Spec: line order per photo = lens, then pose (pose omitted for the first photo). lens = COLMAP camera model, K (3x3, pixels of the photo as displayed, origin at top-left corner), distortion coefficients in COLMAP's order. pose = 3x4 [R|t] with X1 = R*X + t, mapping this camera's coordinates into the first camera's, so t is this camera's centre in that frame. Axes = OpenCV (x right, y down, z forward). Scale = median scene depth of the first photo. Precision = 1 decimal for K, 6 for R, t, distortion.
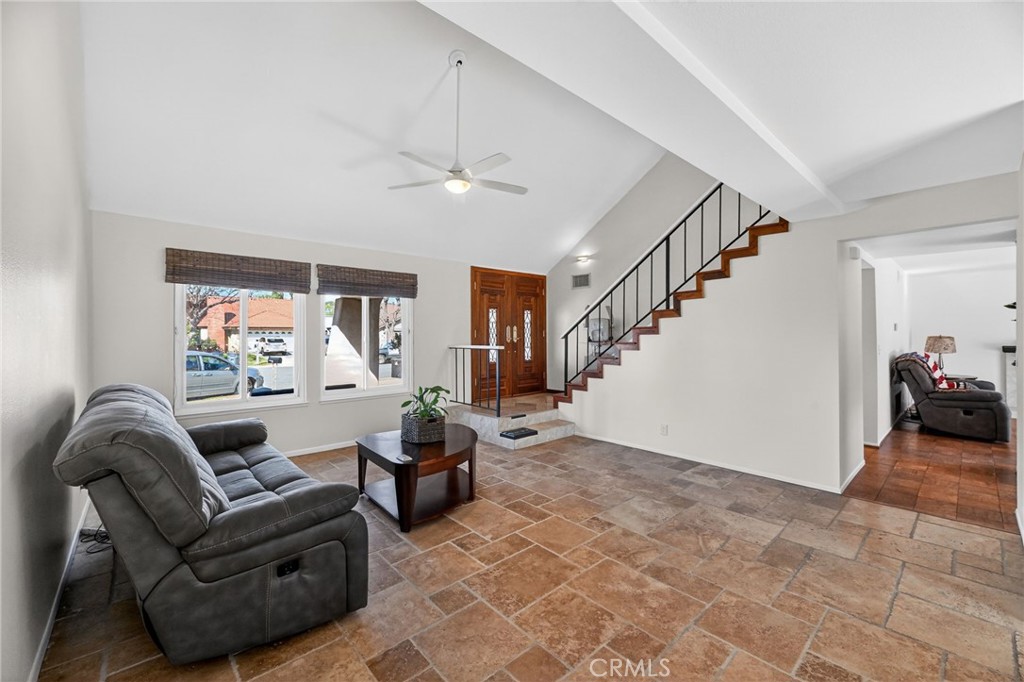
lens RADIAL K [[412.9, 0, 510.9], [0, 412.9, 334.3], [0, 0, 1]] dist [-0.001025, -0.003696]
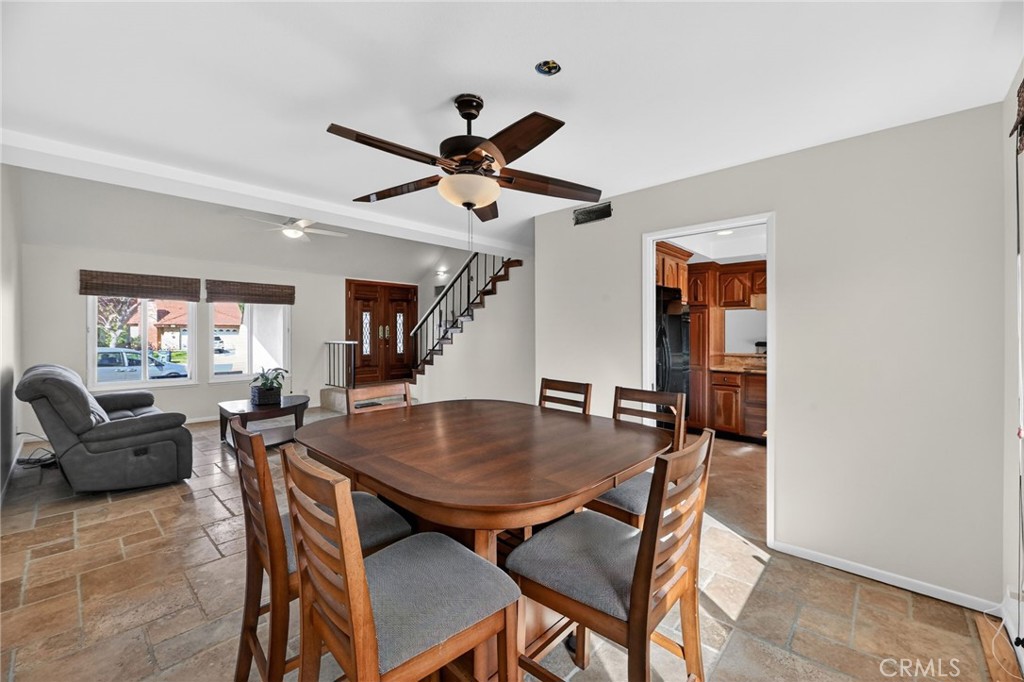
lens RADIAL K [[412.9, 0, 510.9], [0, 412.9, 334.3], [0, 0, 1]] dist [-0.001025, -0.003696]
pose [[0.995403, 0.000272, 0.095770, 0.396032], [-0.000771, 0.999986, 0.005172, -0.001776], [-0.095767, -0.005222, 0.995390, -0.429935]]
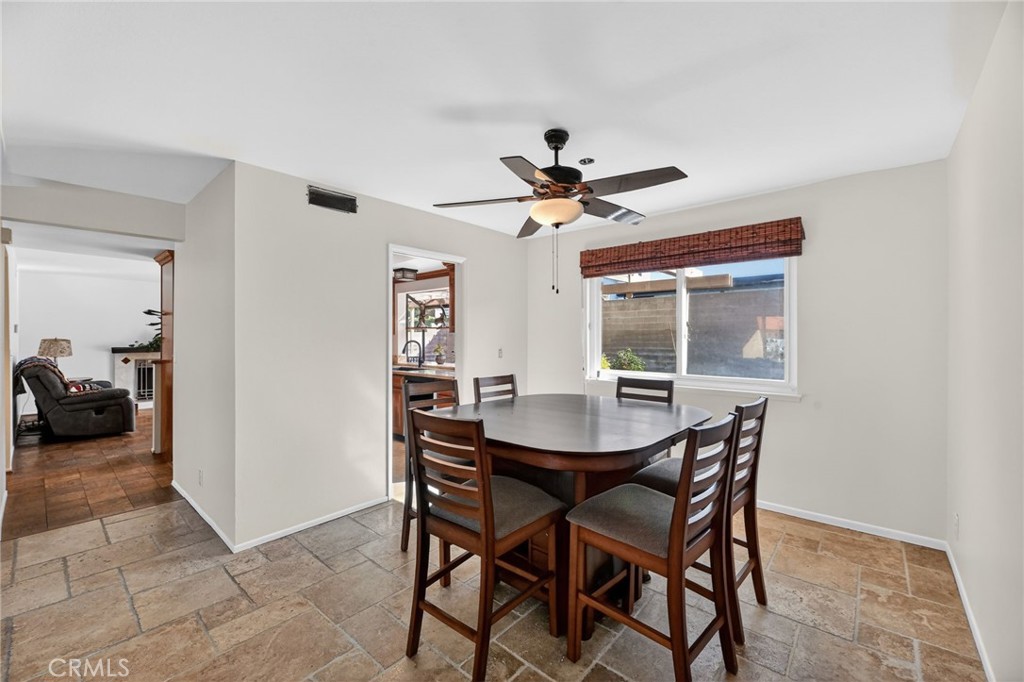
lens RADIAL K [[423.9, 0, 512.1], [0, 423.9, 337.5], [0, 0, 1]] dist [-0.001403, -0.000399]
pose [[-0.122816, -0.001628, 0.992428, -0.094062], [0.001062, 0.999998, 0.001772, 0.000925], [-0.992429, 0.001272, -0.122814, 0.106923]]
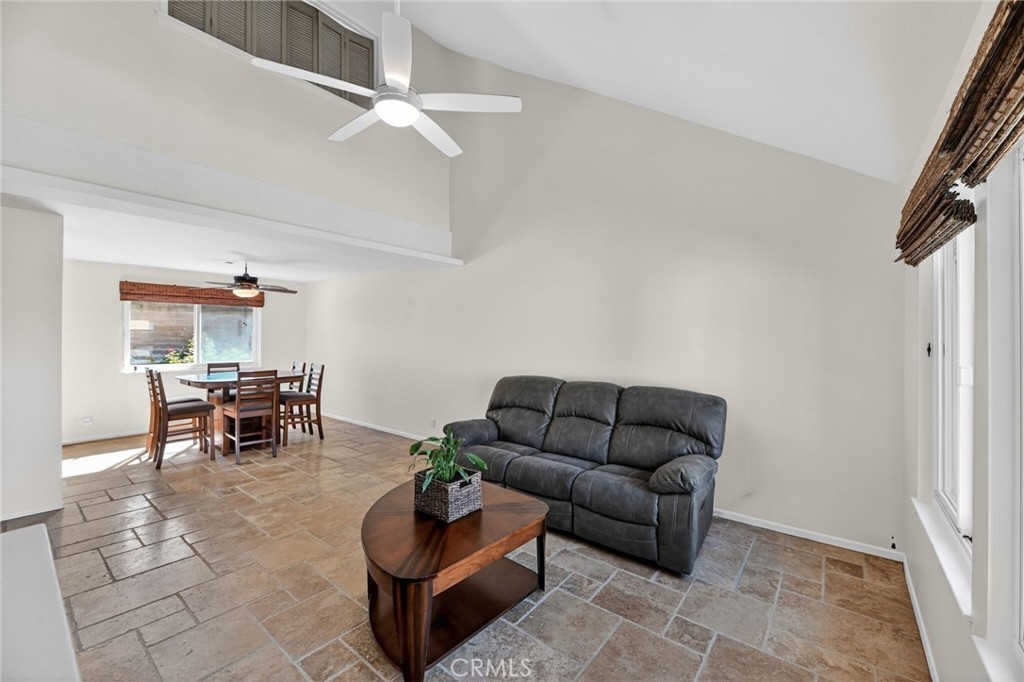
lens RADIAL K [[412.9, 0, 510.9], [0, 412.9, 334.3], [0, 0, 1]] dist [-0.001025, -0.003696]
pose [[-0.985692, -0.003723, -0.168517, -0.149155], [-0.003272, 0.999990, -0.002954, -0.022835], [0.168526, -0.002360, -0.985694, 1.268910]]
